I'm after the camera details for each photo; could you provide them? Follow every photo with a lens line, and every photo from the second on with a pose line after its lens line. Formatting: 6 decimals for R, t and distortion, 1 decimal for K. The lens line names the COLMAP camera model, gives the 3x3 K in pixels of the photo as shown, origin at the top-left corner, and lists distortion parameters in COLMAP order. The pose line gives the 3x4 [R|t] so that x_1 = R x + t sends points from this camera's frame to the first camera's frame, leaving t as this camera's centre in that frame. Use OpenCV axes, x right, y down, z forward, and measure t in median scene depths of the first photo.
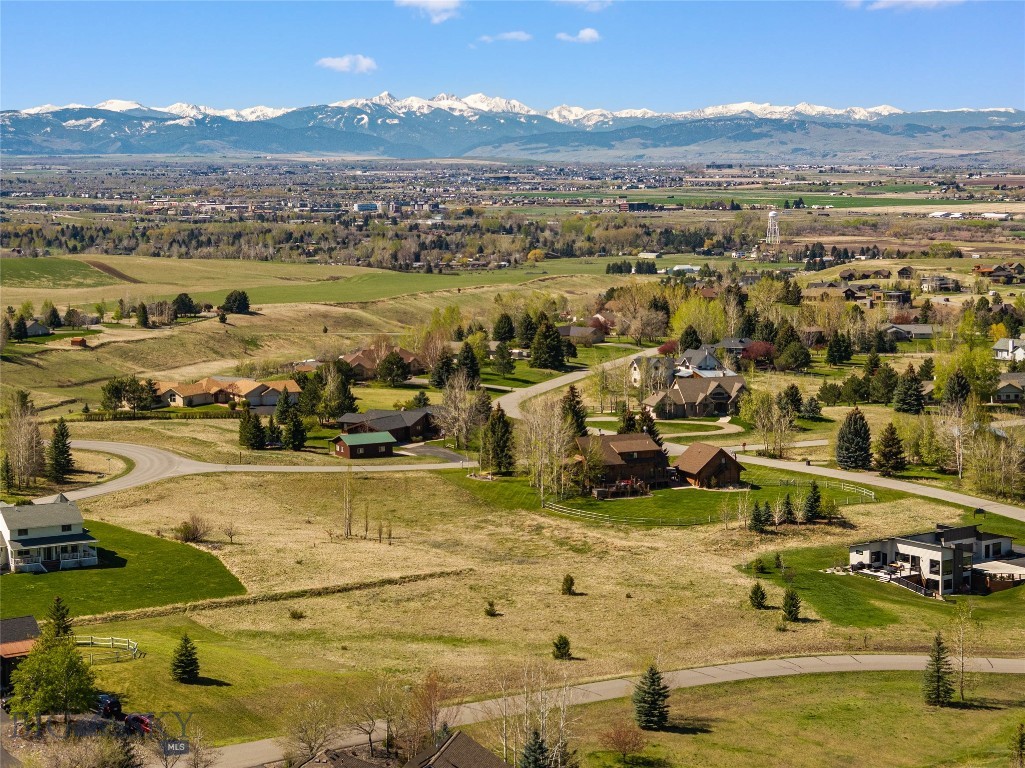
lens RADIAL K [[2076.7, 0, 512.6], [0, 2076.7, 384.7], [0, 0, 1]] dist [-0.057766, 0.000000]
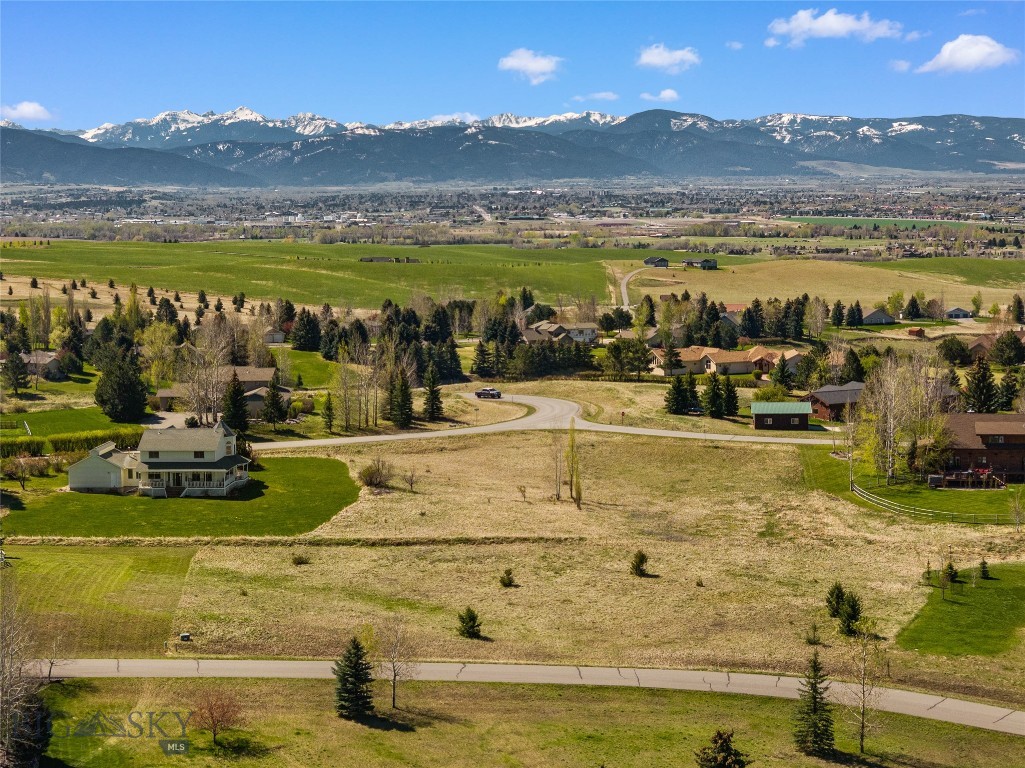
lens RADIAL K [[2076.7, 0, 512.6], [0, 2076.7, 383.2], [0, 0, 1]] dist [-0.057766, 0.000000]
pose [[0.856218, 0.053187, -0.513870, 0.393278], [-0.057719, 0.998307, 0.007154, 0.021789], [0.513380, 0.023534, 0.857838, 0.261278]]
